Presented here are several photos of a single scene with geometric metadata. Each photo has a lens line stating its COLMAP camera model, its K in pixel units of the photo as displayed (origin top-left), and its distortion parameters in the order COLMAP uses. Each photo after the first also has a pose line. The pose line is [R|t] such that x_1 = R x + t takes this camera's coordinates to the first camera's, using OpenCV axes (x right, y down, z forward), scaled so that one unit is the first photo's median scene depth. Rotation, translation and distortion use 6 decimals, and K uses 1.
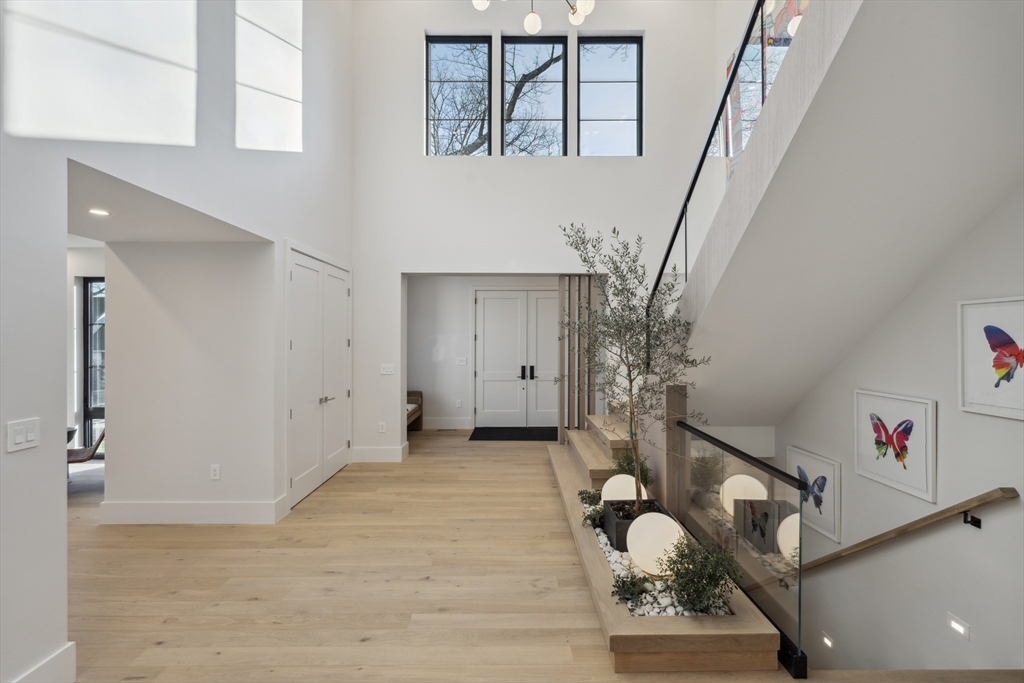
lens RADIAL K [[457.7, 0, 512.2], [0, 457.7, 339.7], [0, 0, 1]] dist [0.000996, 0.000056]
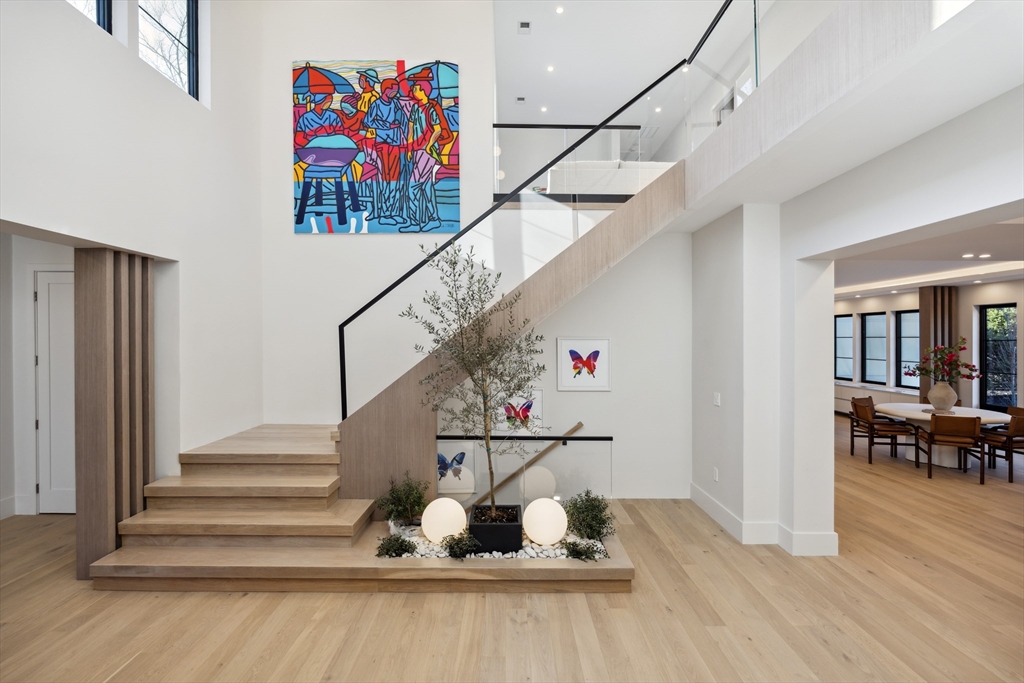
lens RADIAL K [[485.8, 0, 511.6], [0, 485.8, 341.6], [0, 0, 1]] dist [0.000902, 0.000088]
pose [[-0.023530, -0.006522, 0.999702, -0.986431], [-0.006907, 0.999956, 0.006361, -0.064497], [-0.999699, -0.006755, -0.023574, 1.067573]]
